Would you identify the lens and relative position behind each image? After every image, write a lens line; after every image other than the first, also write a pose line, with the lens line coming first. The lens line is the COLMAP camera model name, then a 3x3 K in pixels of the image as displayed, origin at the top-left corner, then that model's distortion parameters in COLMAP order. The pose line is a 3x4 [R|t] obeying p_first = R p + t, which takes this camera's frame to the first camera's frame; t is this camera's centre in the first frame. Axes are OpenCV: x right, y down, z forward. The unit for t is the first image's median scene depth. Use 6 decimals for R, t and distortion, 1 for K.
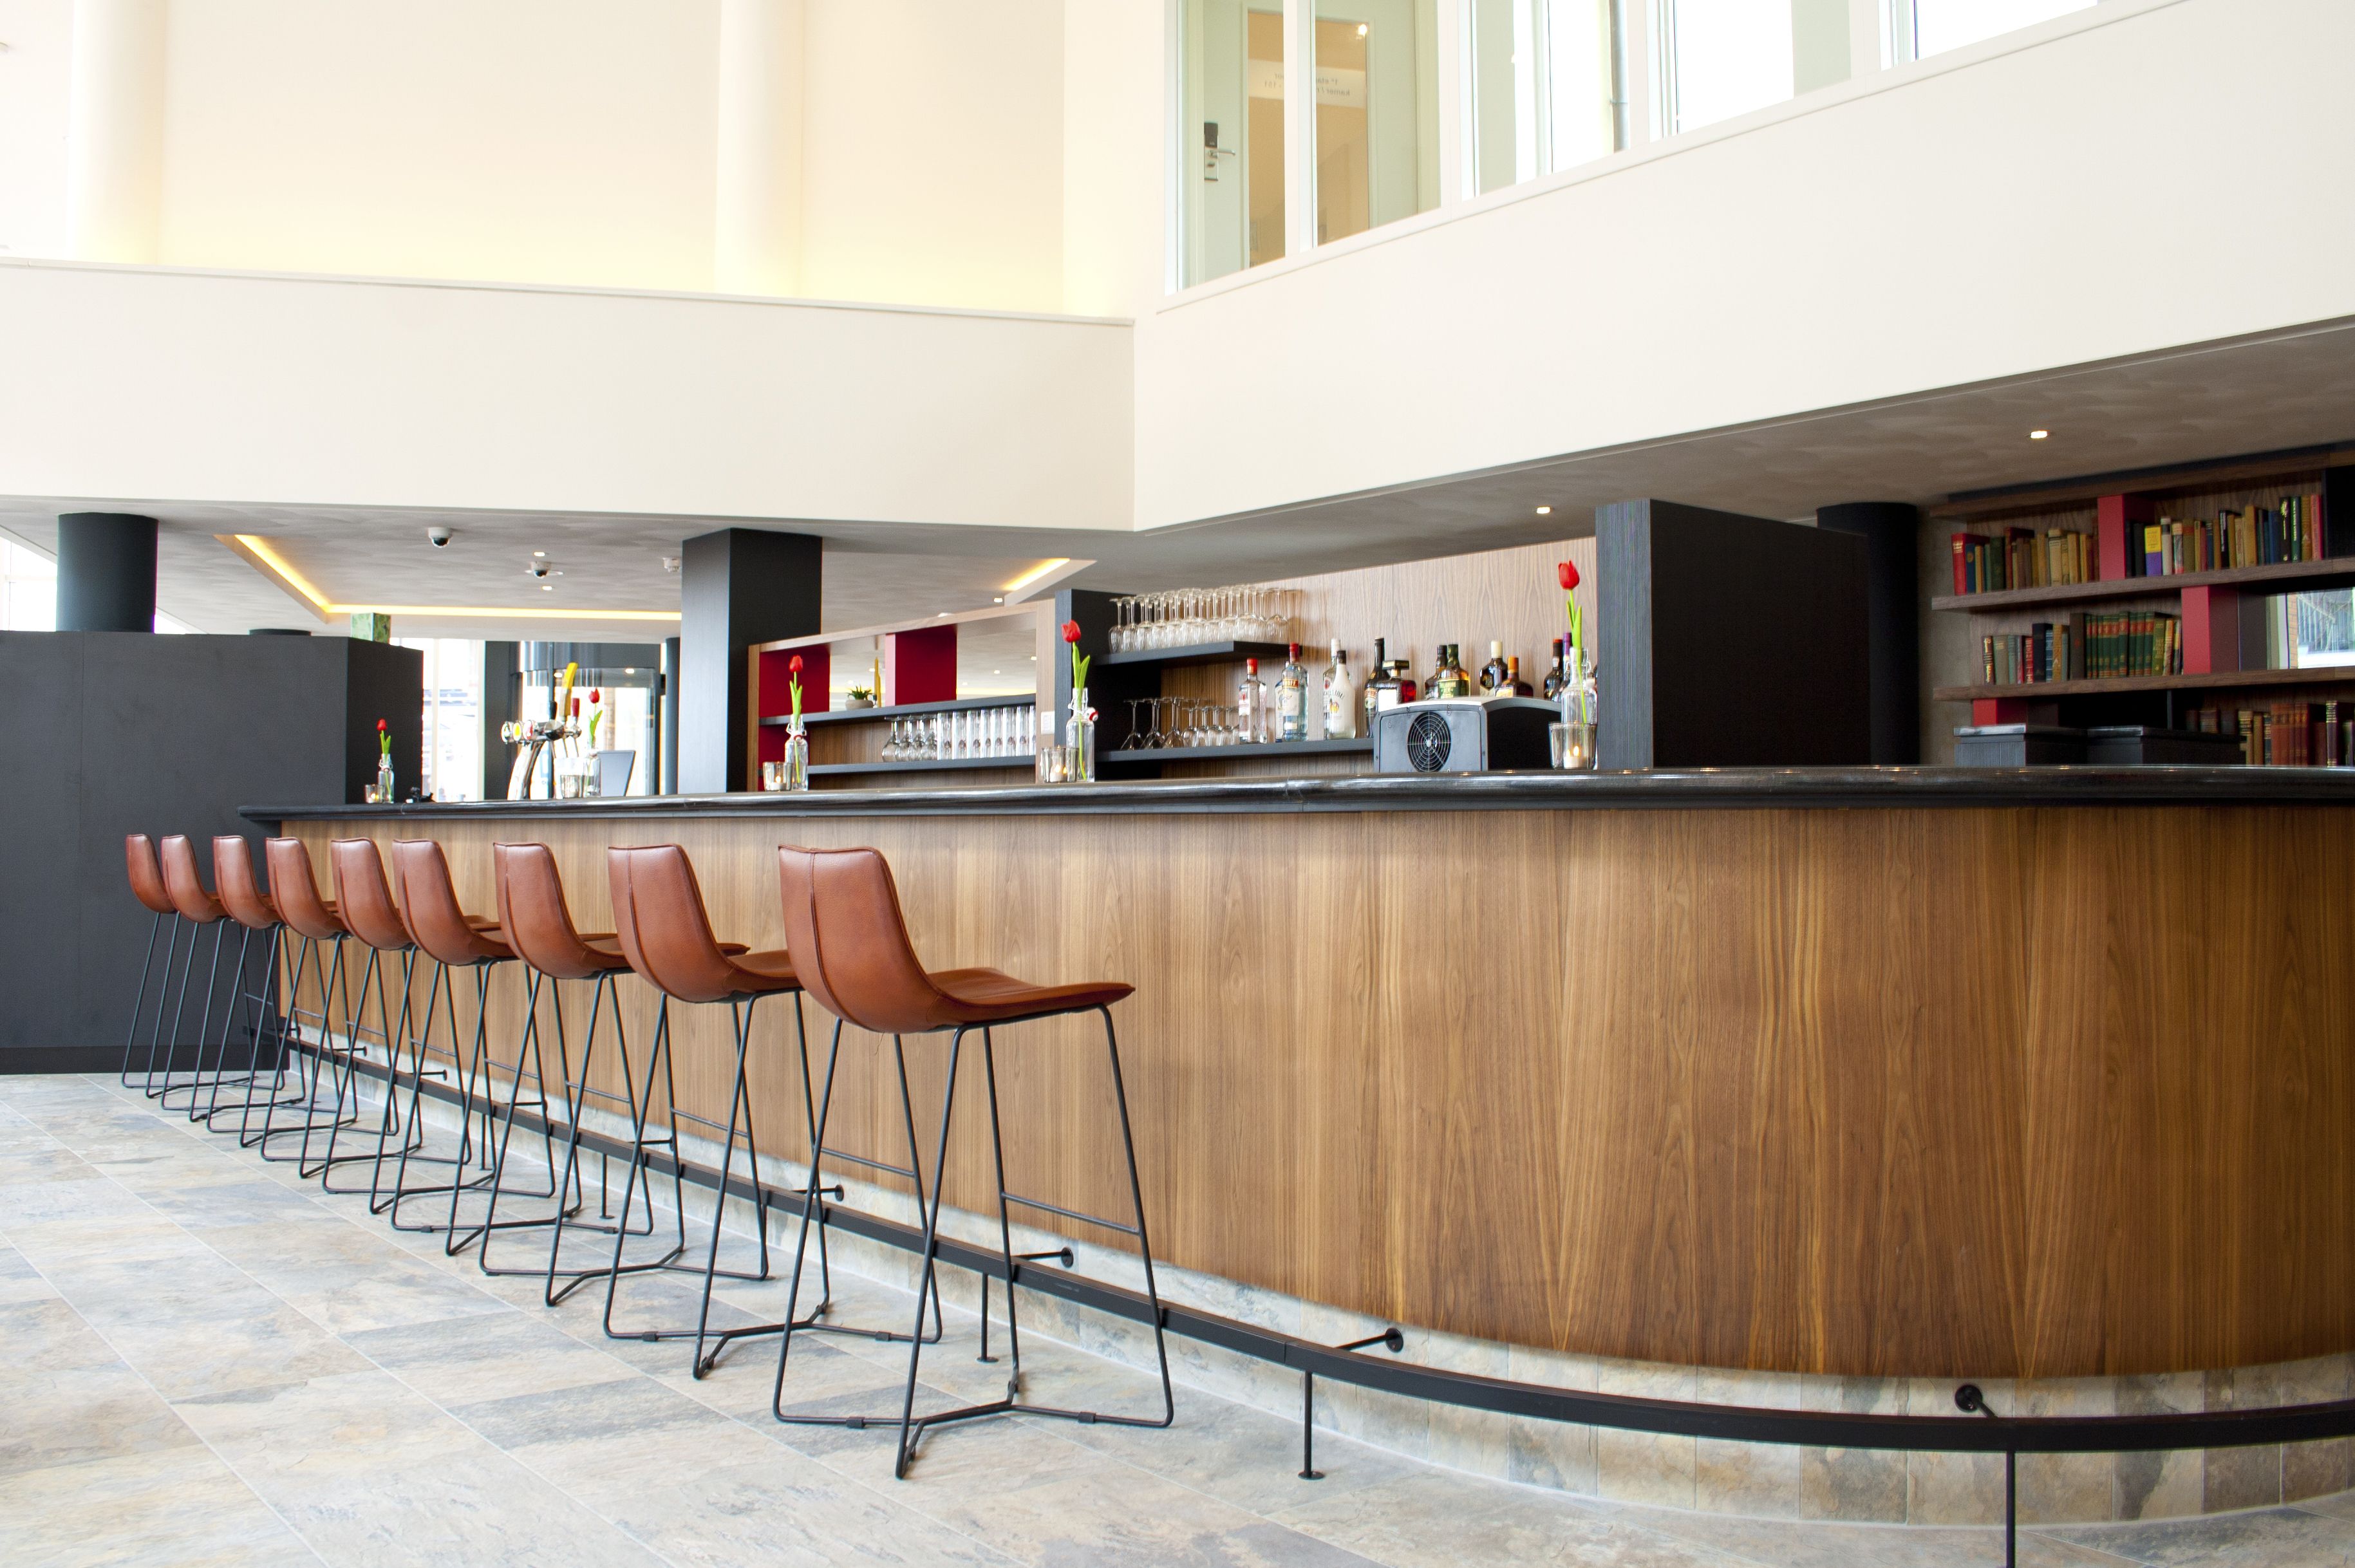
lens RADIAL K [[2090.2, 0, 1134.9], [0, 2090.2, 786.6], [0, 0, 1]] dist [-0.130047, 0.144659]
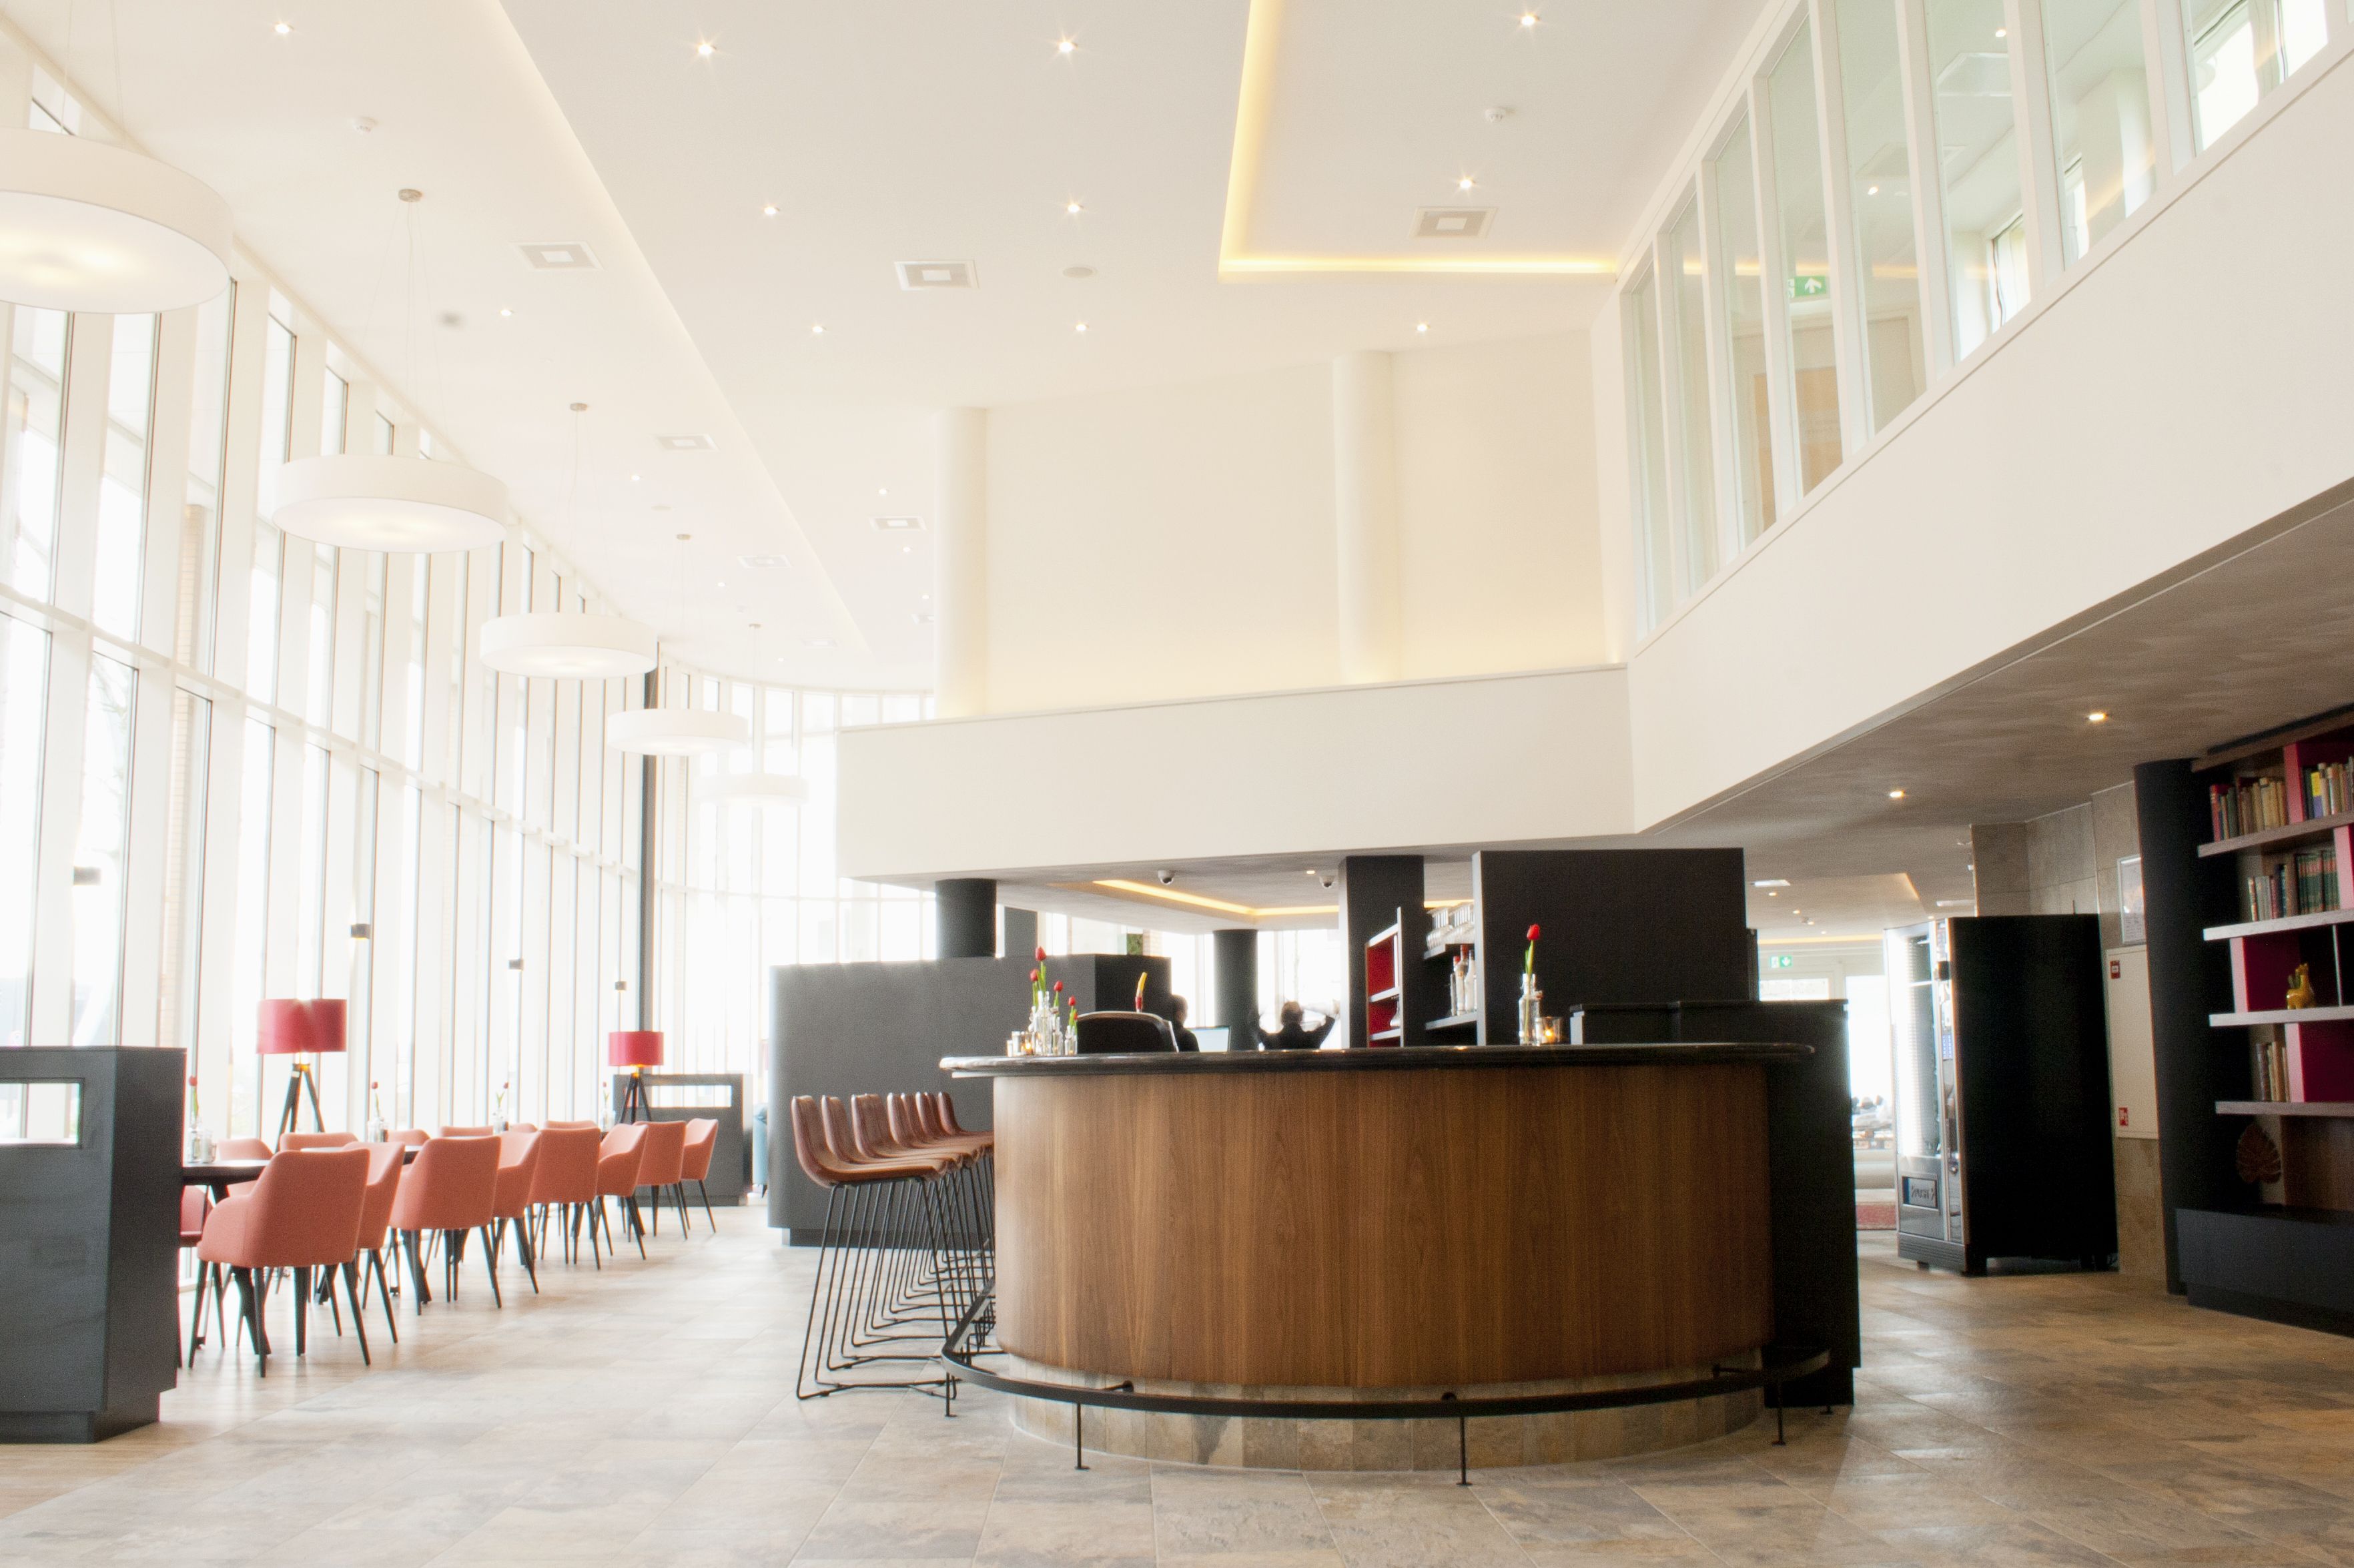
lens RADIAL K [[2089.5, 0, 1134.4], [0, 2089.5, 786.6], [0, 0, 1]] dist [-0.130047, 0.144659]
pose [[0.796378, -0.095853, -0.597155, 1.025083], [0.028133, 0.992163, -0.121741, -0.012154], [0.604145, 0.080152, 0.792833, -0.353186]]
